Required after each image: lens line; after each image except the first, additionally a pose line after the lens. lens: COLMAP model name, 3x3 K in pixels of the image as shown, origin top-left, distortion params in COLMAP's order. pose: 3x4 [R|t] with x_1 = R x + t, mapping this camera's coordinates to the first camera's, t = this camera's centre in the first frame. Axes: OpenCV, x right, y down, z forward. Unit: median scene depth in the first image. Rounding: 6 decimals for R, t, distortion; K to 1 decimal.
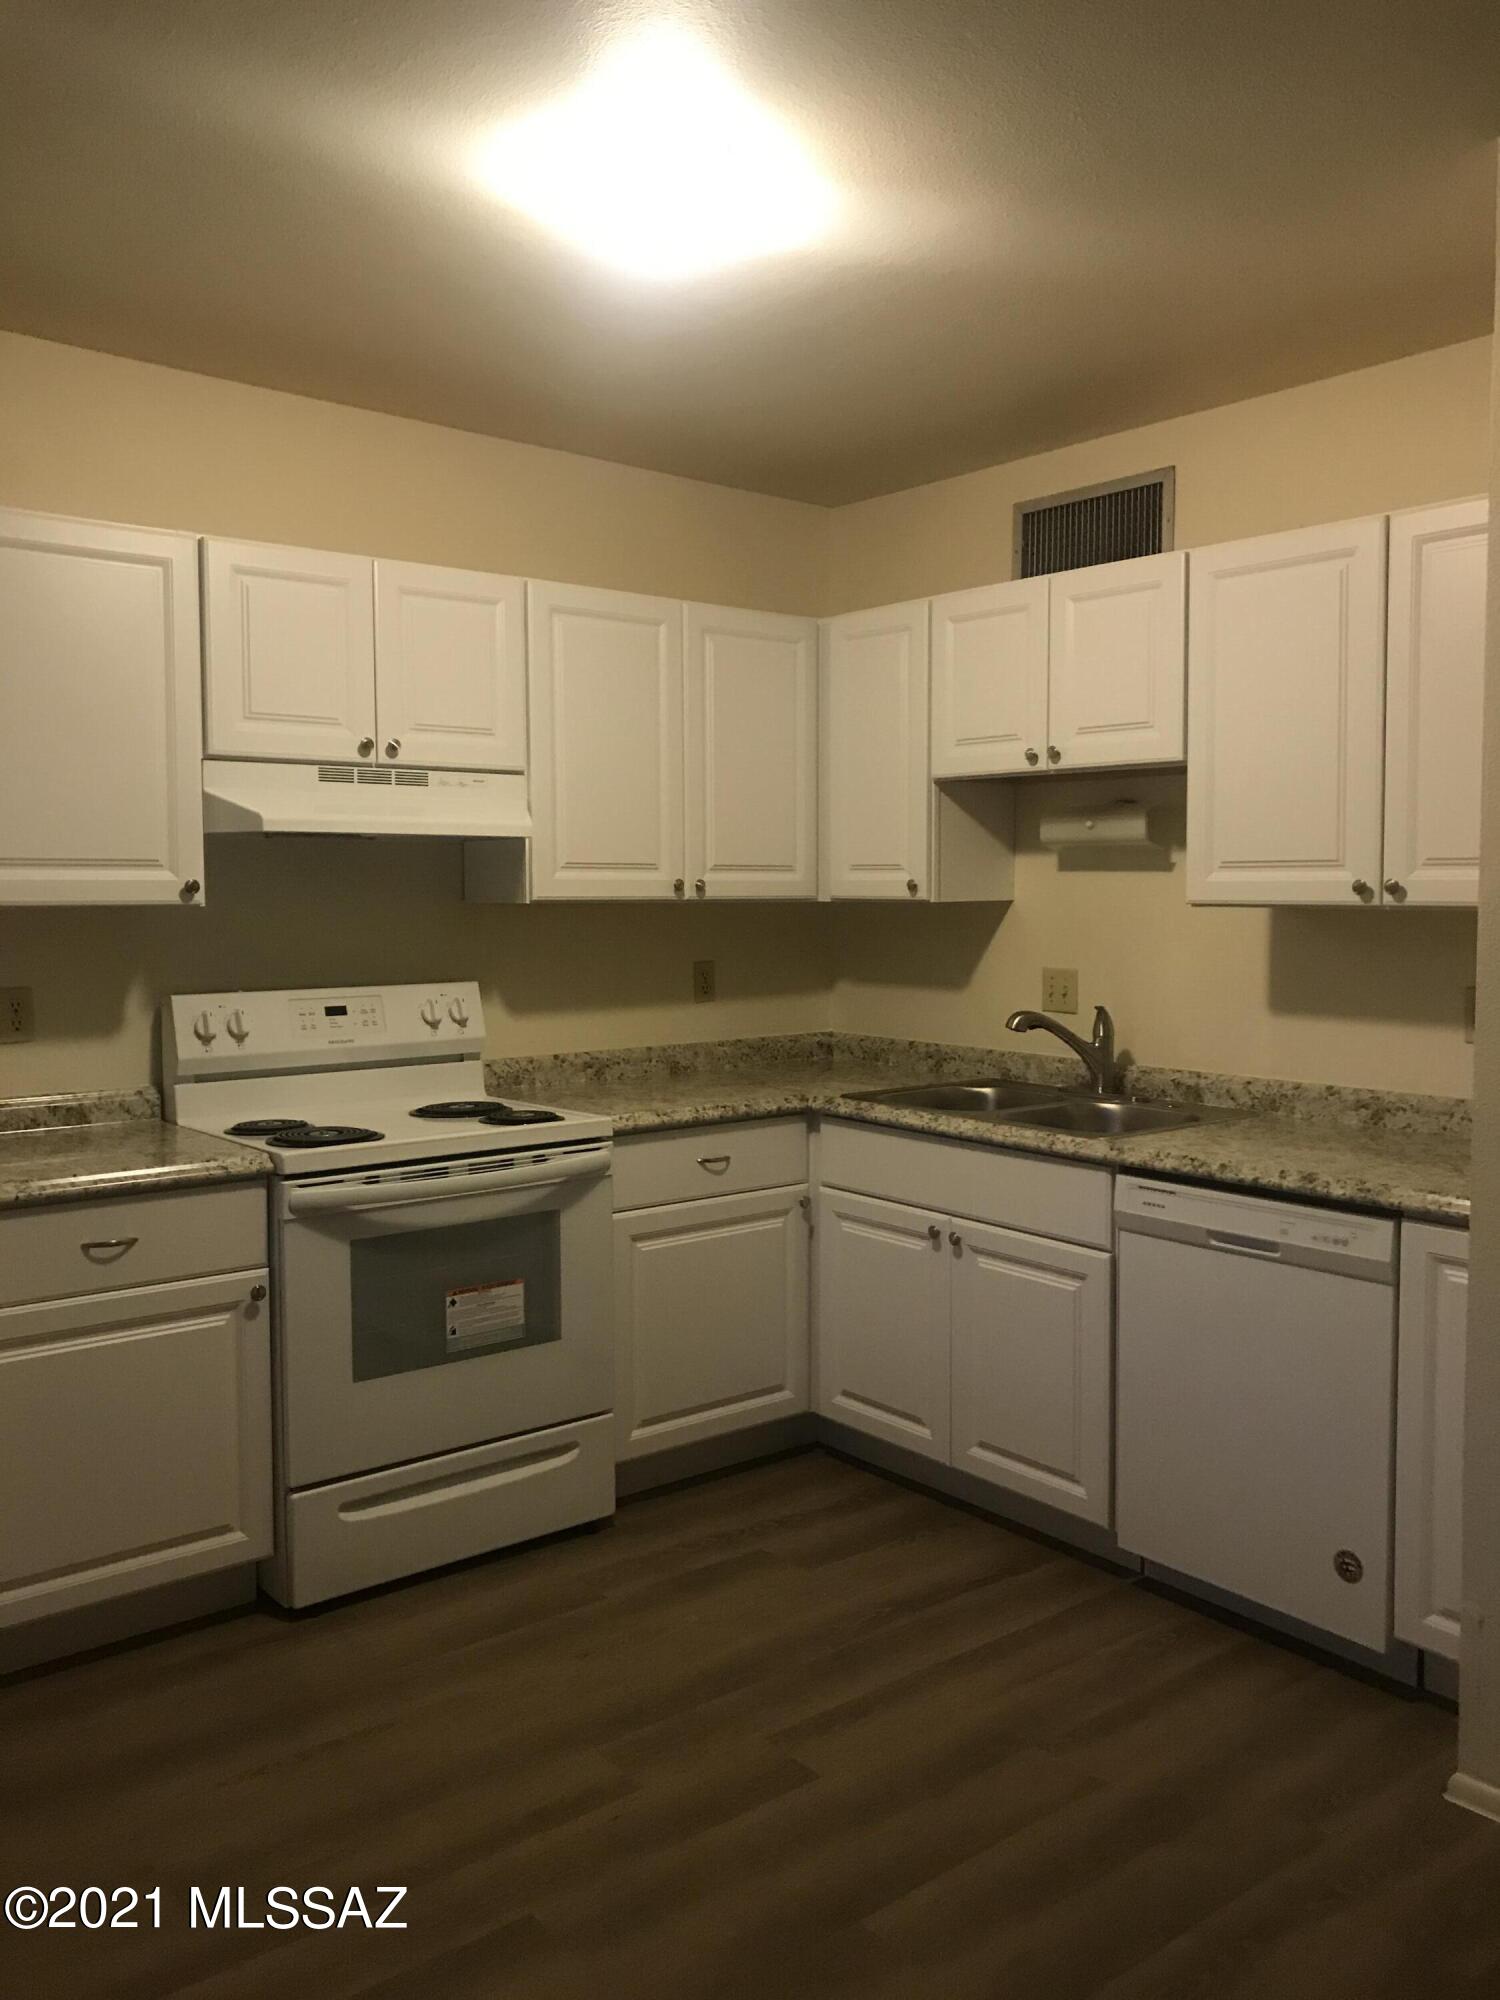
lens RADIAL K [[1616.4, 0, 750.0], [0, 1616.4, 1000.0], [0, 0, 1]] dist [0.115781, -0.268428]
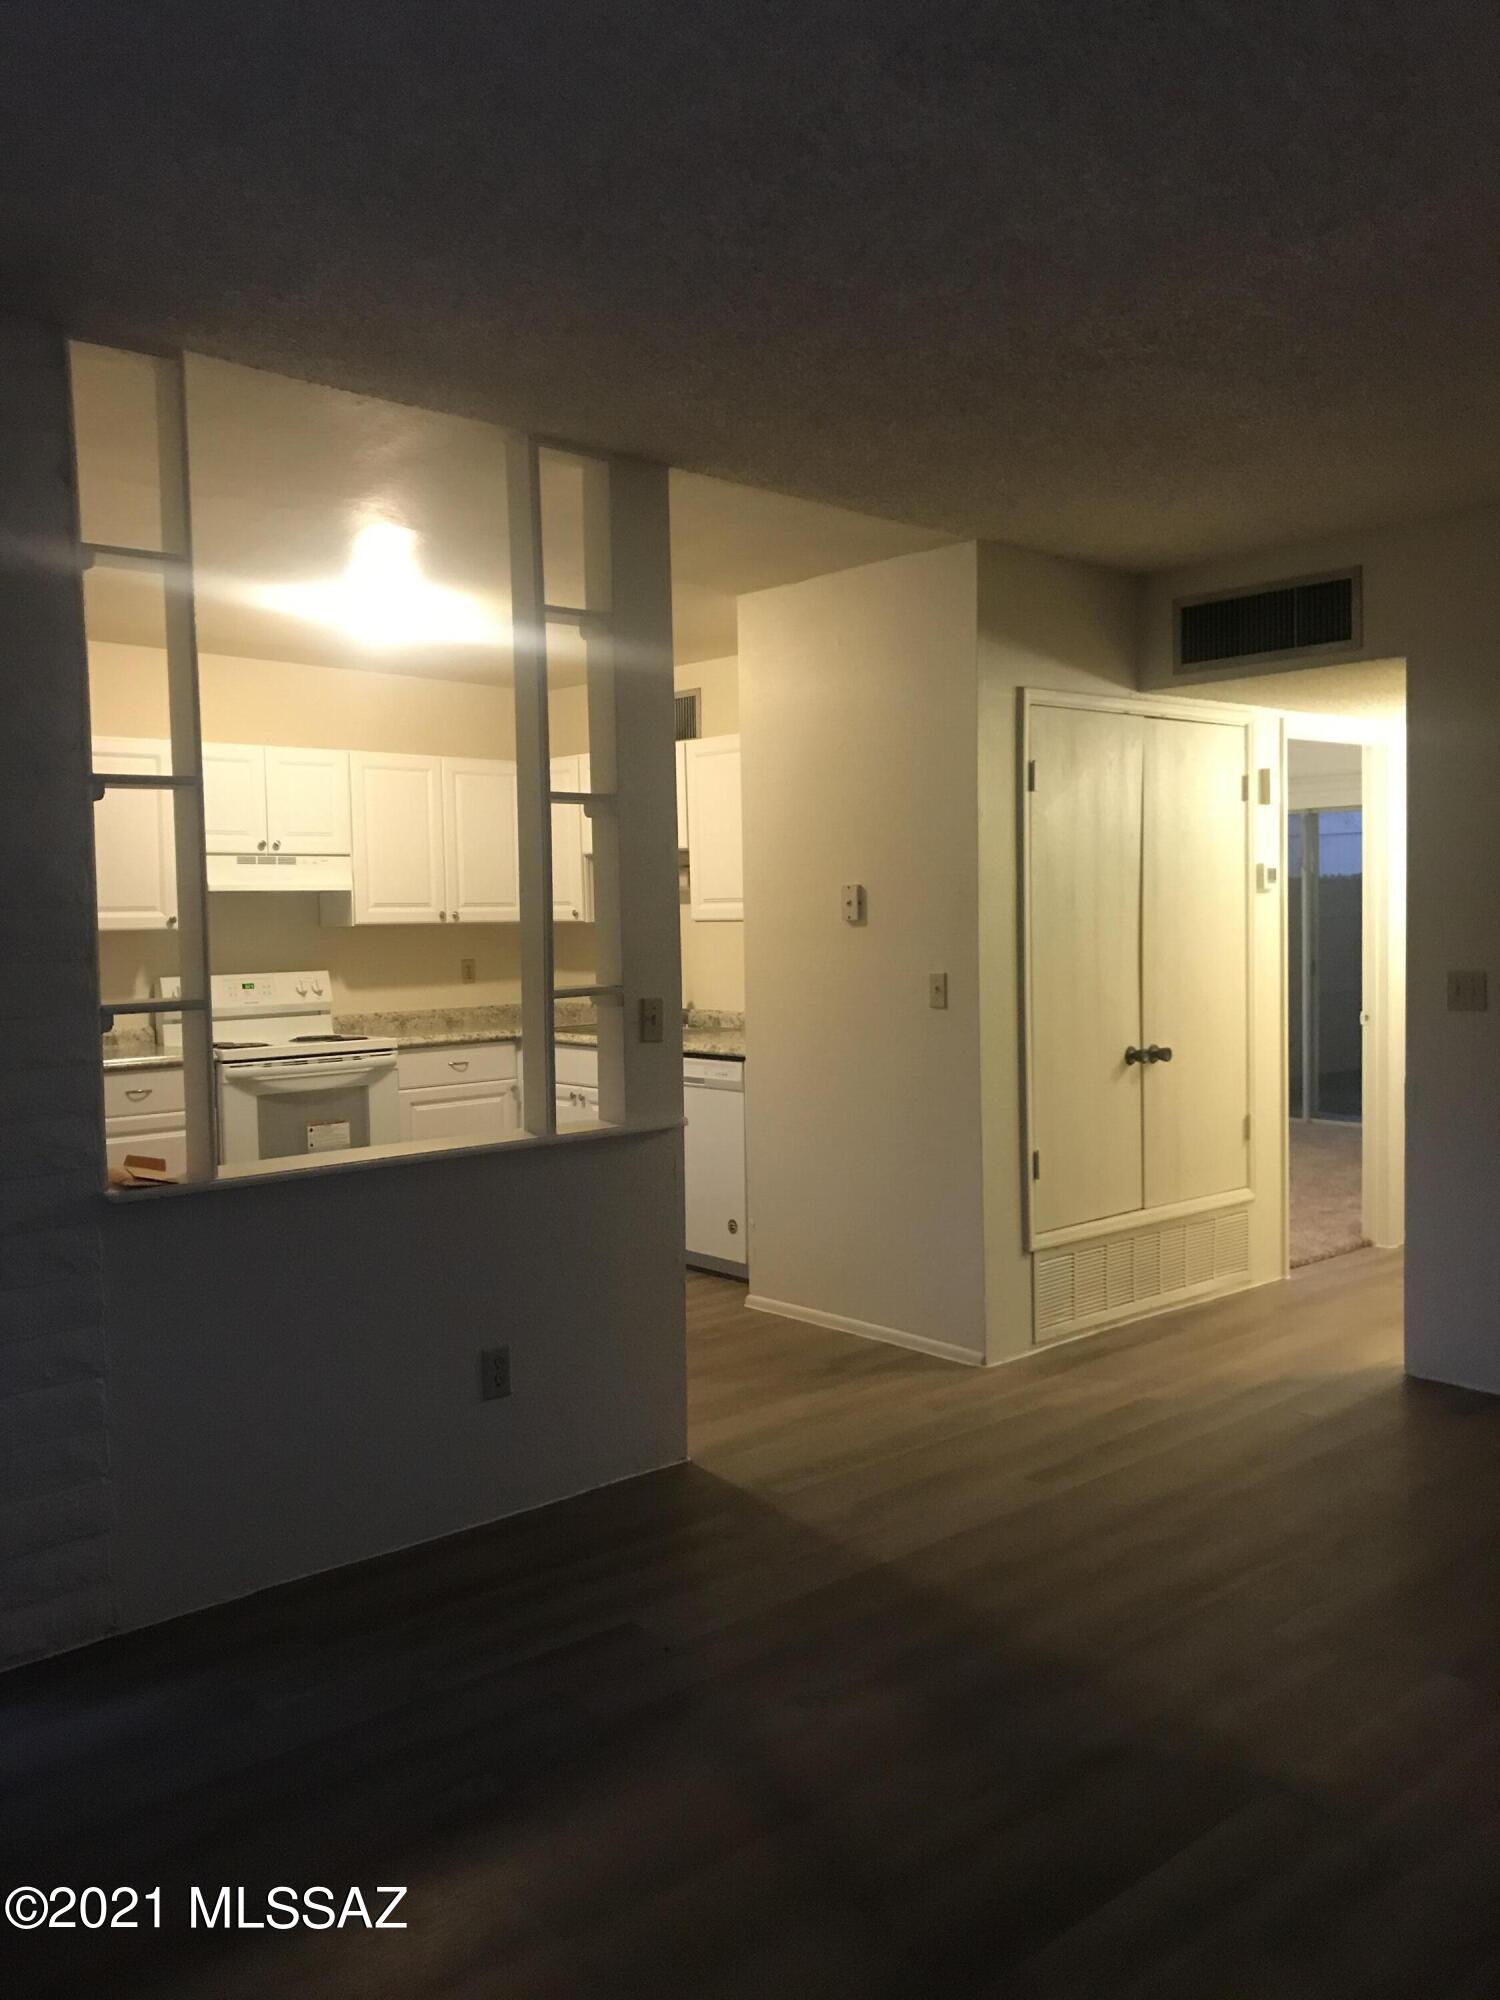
lens RADIAL K [[1488.1, 0, 750.0], [0, 1488.1, 1000.0], [0, 0, 1]] dist [0.001532, -0.000831]
pose [[0.997164, -0.019711, 0.072634, 0.189692], [0.020673, 0.999708, -0.012509, 0.055196], [-0.072366, 0.013975, 0.997280, -0.722904]]
